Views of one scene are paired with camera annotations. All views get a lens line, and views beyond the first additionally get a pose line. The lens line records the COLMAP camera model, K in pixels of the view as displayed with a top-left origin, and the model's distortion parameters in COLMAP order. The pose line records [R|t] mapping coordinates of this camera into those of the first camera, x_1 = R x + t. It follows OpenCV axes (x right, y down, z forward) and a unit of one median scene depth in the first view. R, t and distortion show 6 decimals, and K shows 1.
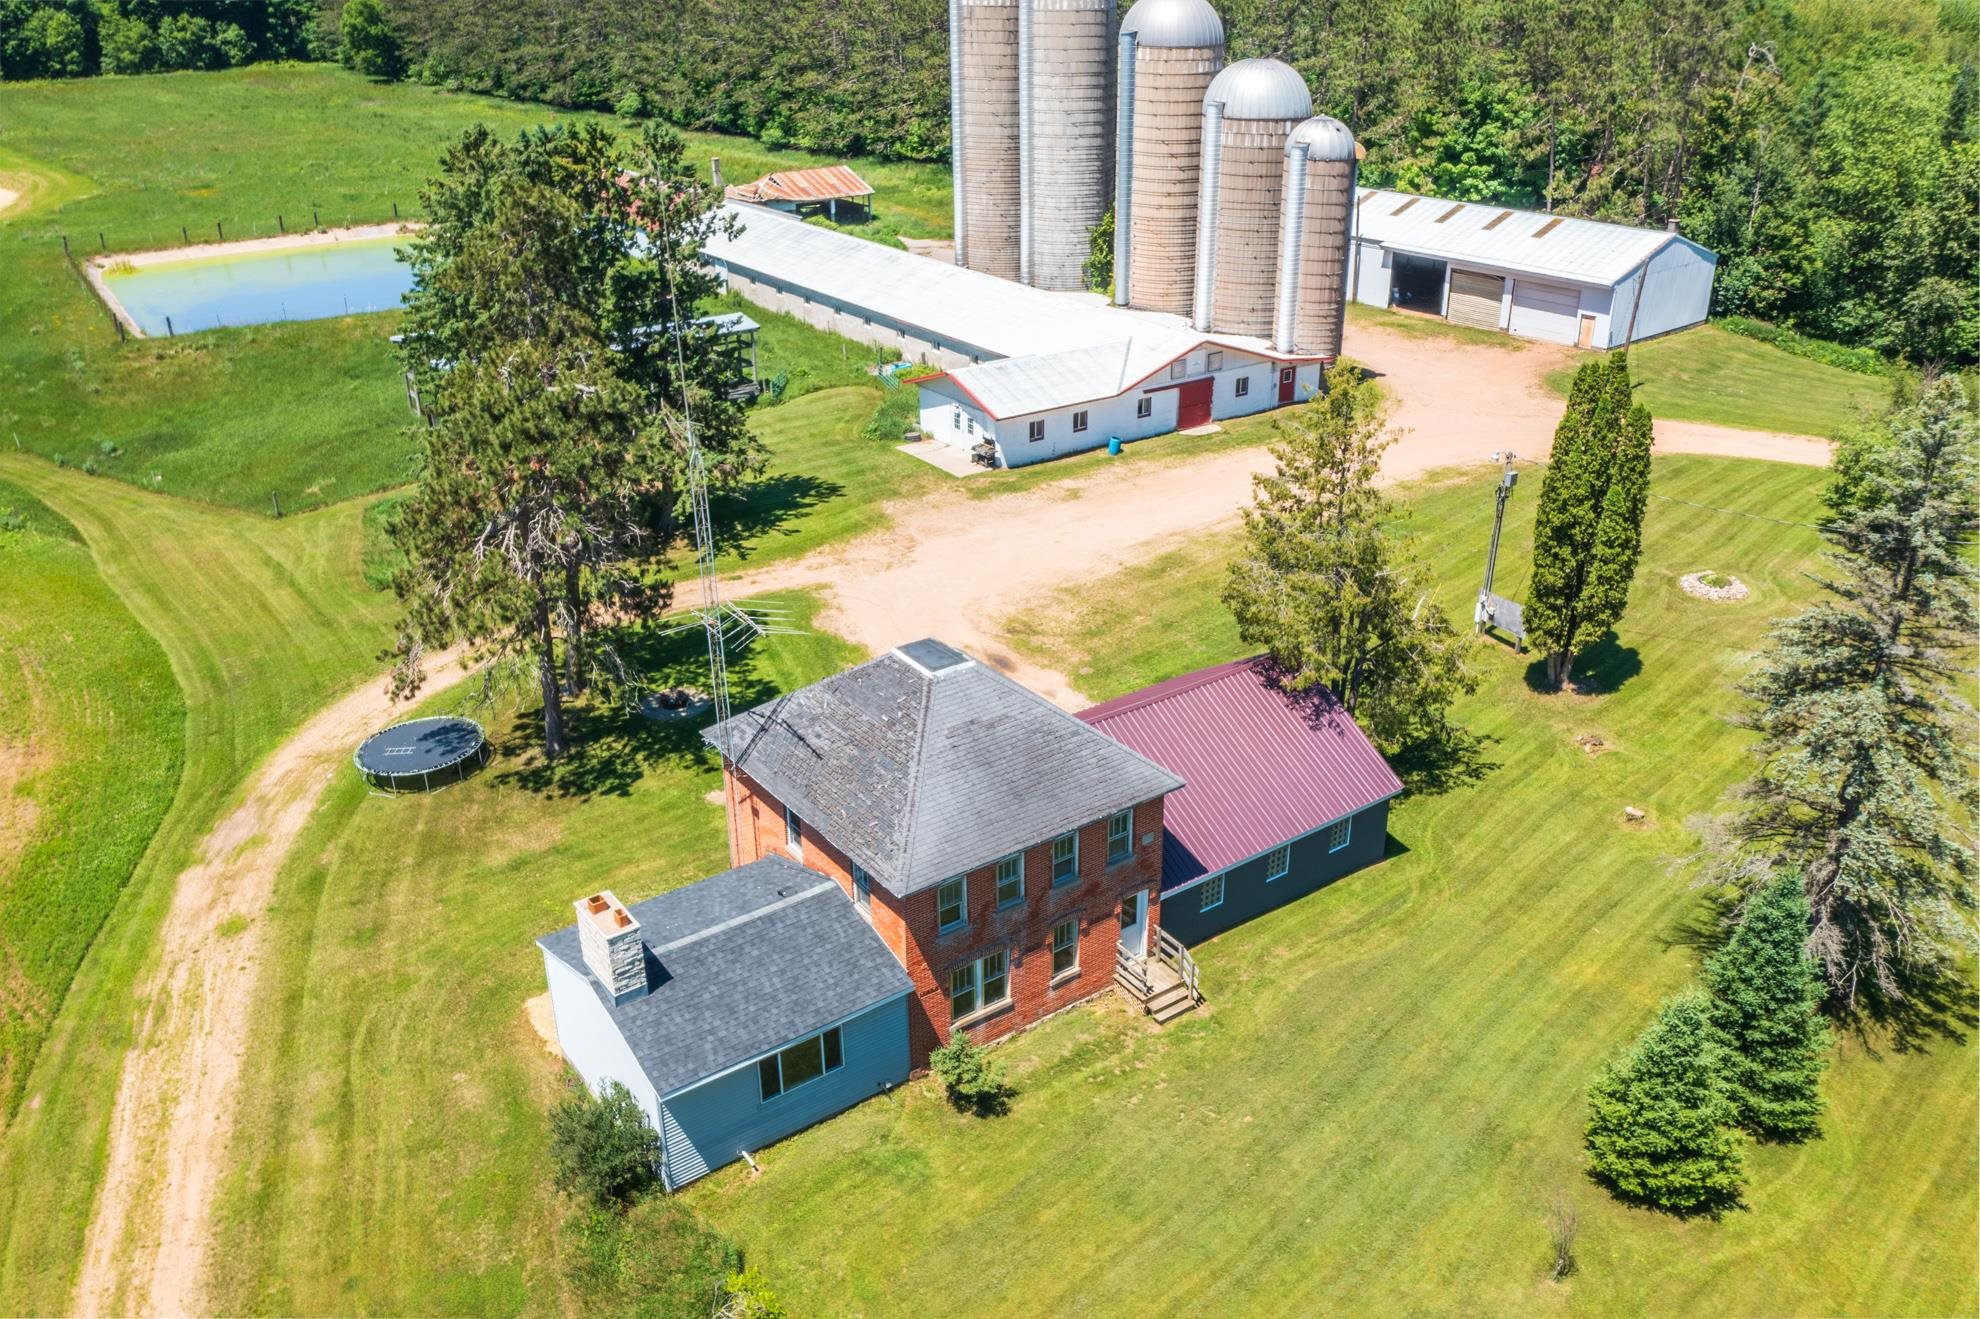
lens RADIAL K [[1590.5, 0, 999.7], [0, 1590.5, 653.4], [0, 0, 1]] dist [-0.019840, 0.004503]
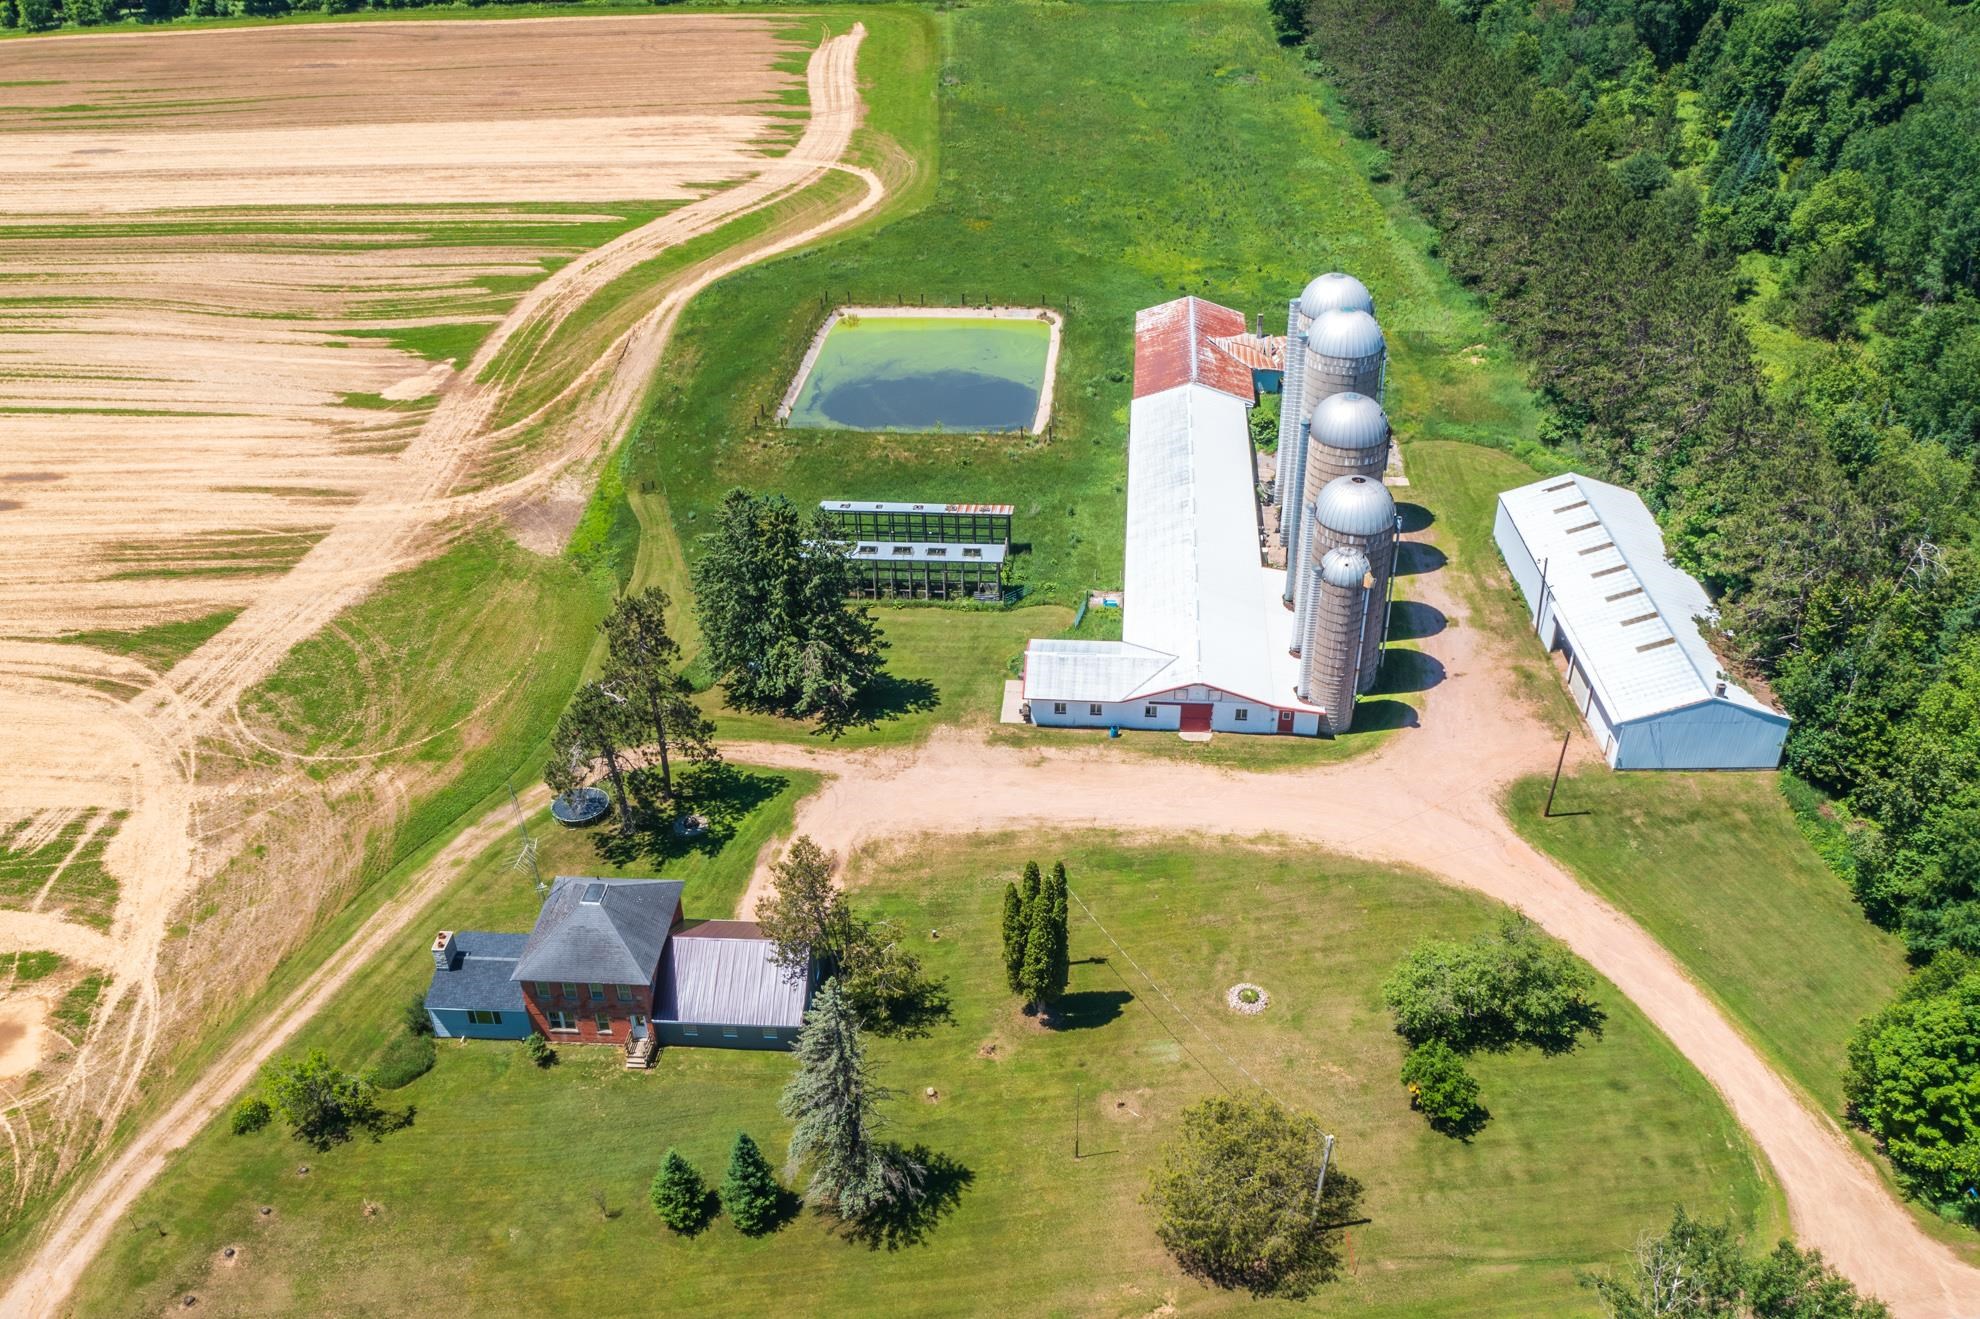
lens RADIAL K [[1689.4, 0, 1003.4], [0, 1689.4, 705.6], [0, 0, 1]] dist [-0.020108, 0.007251]
pose [[0.770275, 0.353271, -0.530920, 0.857631], [-0.261877, 0.934330, 0.241759, -0.529045], [0.581461, -0.047185, 0.812205, -0.367901]]
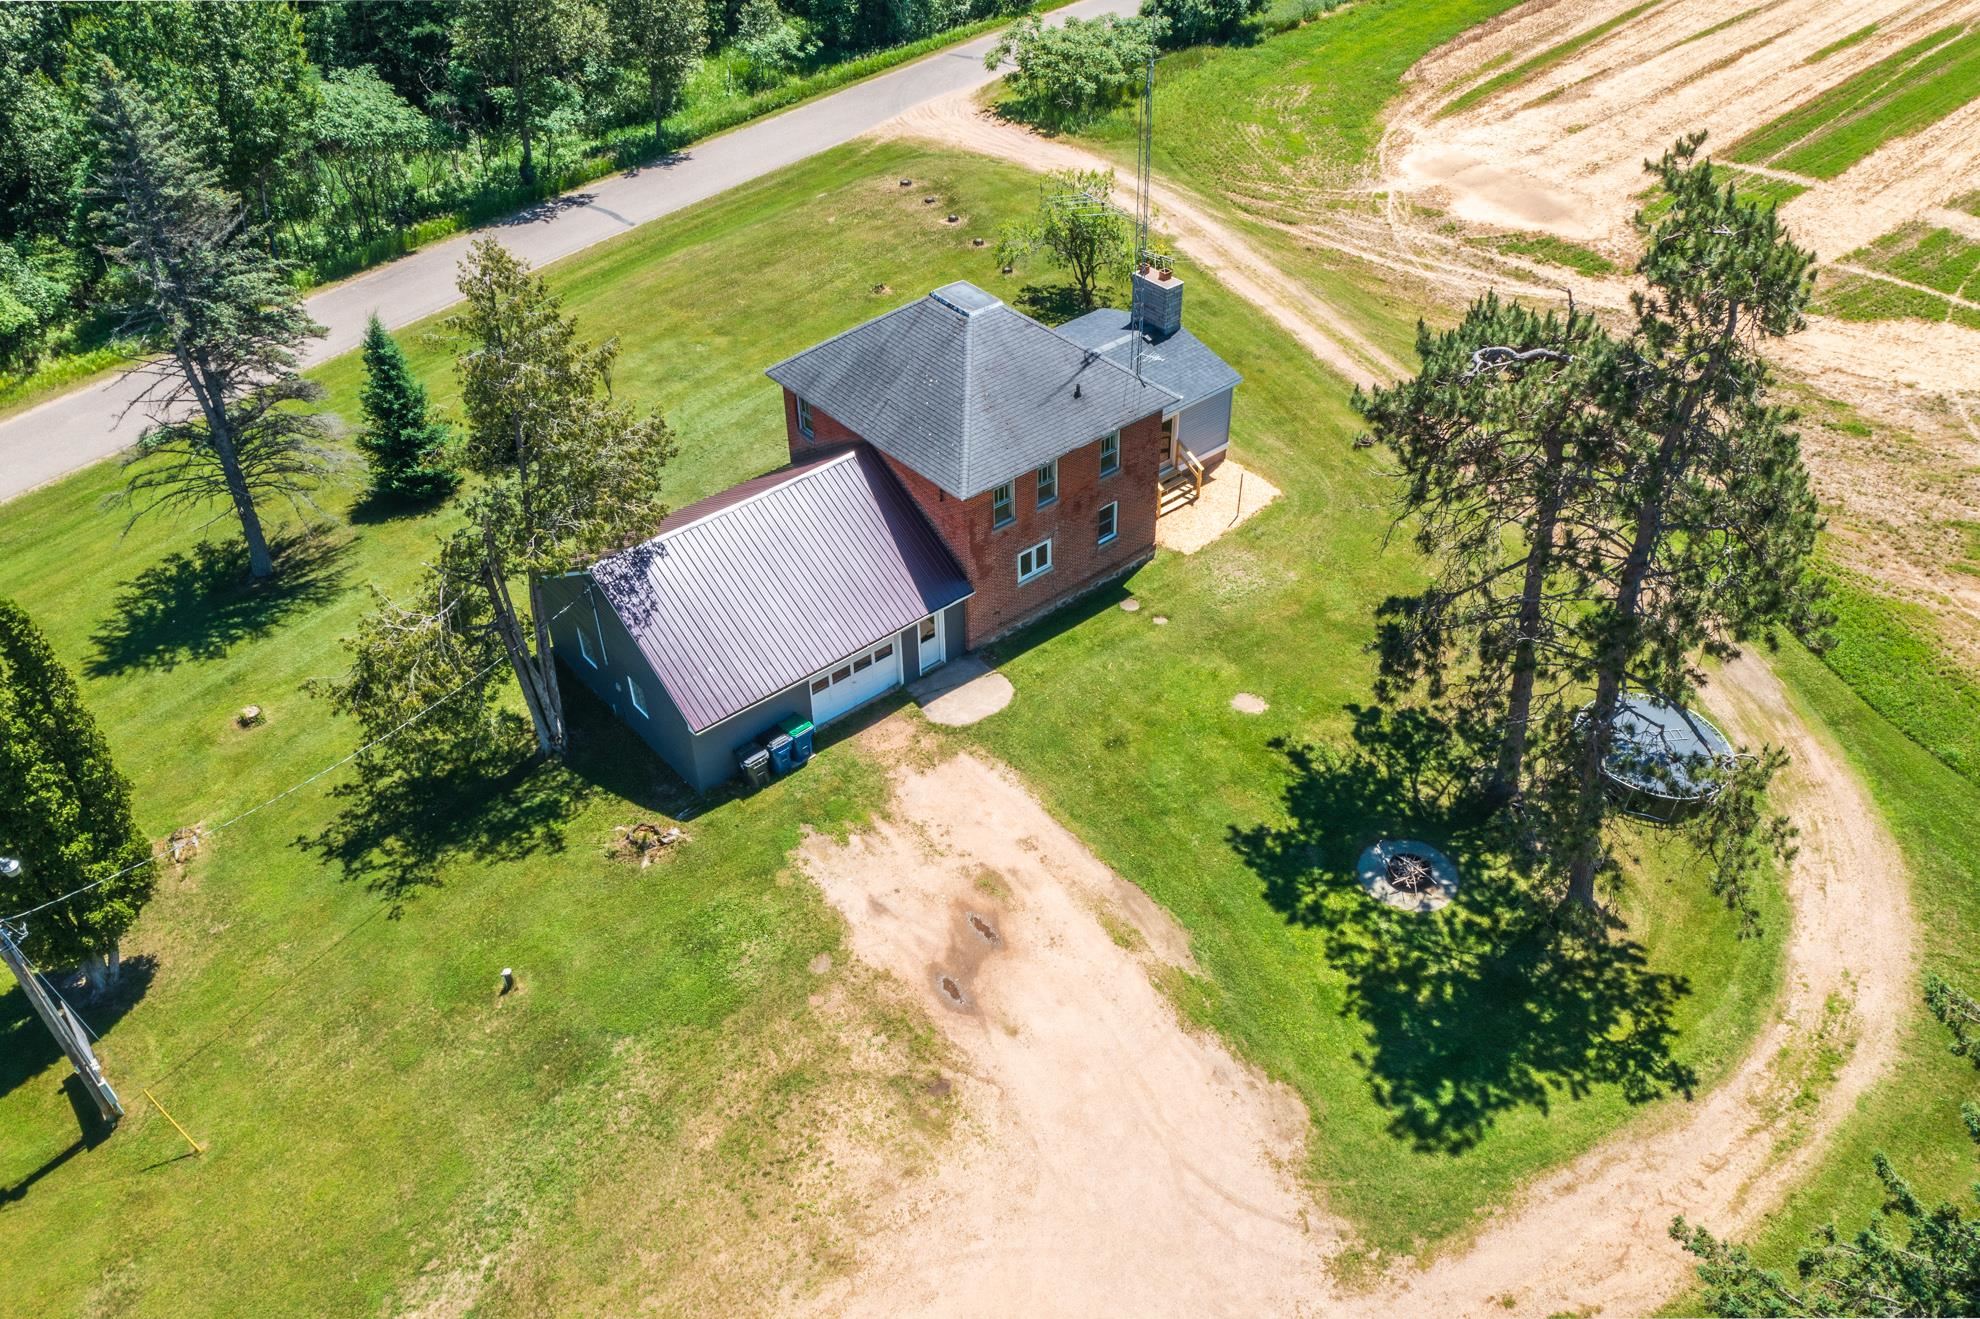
lens RADIAL K [[1561.0, 0, 997.9], [0, 1561.0, 664.6], [0, 0, 1]] dist [-0.018989, 0.005011]
pose [[-0.996719, 0.064160, -0.049344, 0.003966], [-0.016274, 0.438327, 0.898668, -0.452650], [0.079288, 0.896523, -0.435845, 0.864659]]
